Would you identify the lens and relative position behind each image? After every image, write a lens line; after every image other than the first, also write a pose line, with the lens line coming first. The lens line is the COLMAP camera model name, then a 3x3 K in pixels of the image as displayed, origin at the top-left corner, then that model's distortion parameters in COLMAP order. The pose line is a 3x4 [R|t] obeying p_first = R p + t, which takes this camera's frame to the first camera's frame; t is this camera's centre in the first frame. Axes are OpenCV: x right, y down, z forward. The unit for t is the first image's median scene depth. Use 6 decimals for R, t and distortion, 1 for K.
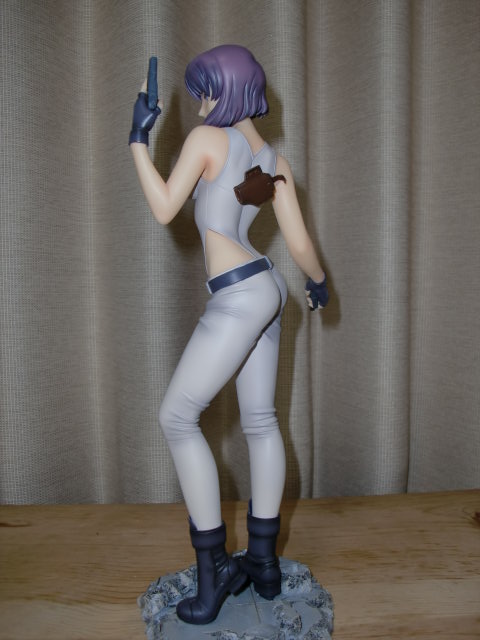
lens RADIAL K [[610.1, 0, 240.0], [0, 610.1, 320.0], [0, 0, 1]] dist [-0.212657, 0.183733]
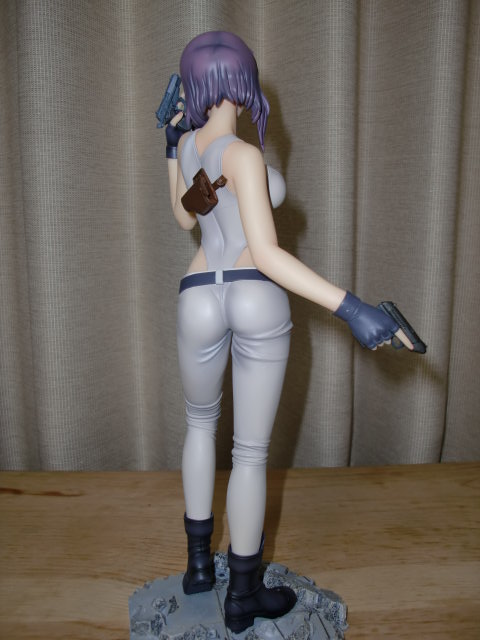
lens RADIAL K [[610.1, 0, 240.0], [0, 610.1, 320.0], [0, 0, 1]] dist [-0.212657, 0.183733]
pose [[0.999737, 0.015793, -0.016601, -0.056569], [-0.013580, 0.991949, 0.125904, -0.074914], [0.018456, -0.125646, 0.991903, 0.003753]]
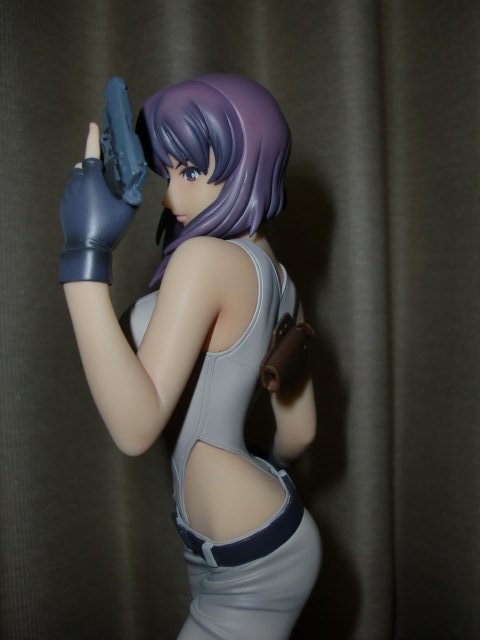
lens RADIAL K [[610.1, 0, 240.0], [0, 610.1, 320.0], [0, 0, 1]] dist [-0.212657, 0.183733]
pose [[0.996569, -0.011666, -0.081935, -0.012727], [0.010344, 0.999810, -0.016549, -0.131724], [0.082112, 0.015644, 0.996500, 0.230943]]
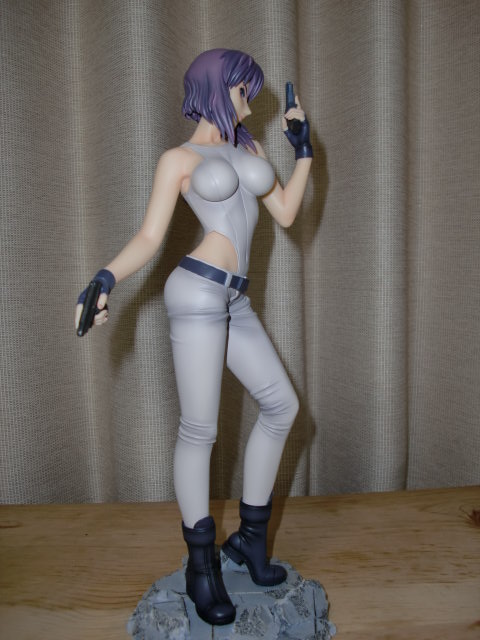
lens RADIAL K [[610.1, 0, 240.0], [0, 610.1, 320.0], [0, 0, 1]] dist [-0.212657, 0.183733]
pose [[0.999799, -0.011109, -0.016692, 0.028525], [0.011465, 0.999706, 0.021382, -0.012412], [0.016450, -0.021569, 0.999632, 0.020141]]
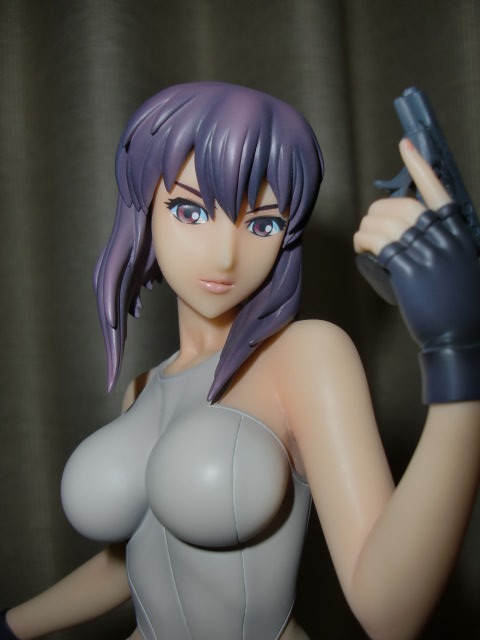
lens RADIAL K [[610.1, 0, 240.0], [0, 610.1, 320.0], [0, 0, 1]] dist [-0.212657, 0.183733]
pose [[0.999182, -0.035449, -0.019473, -0.006250], [0.033933, 0.996732, -0.073311, -0.294202], [0.022008, 0.072590, 0.997119, 0.684700]]
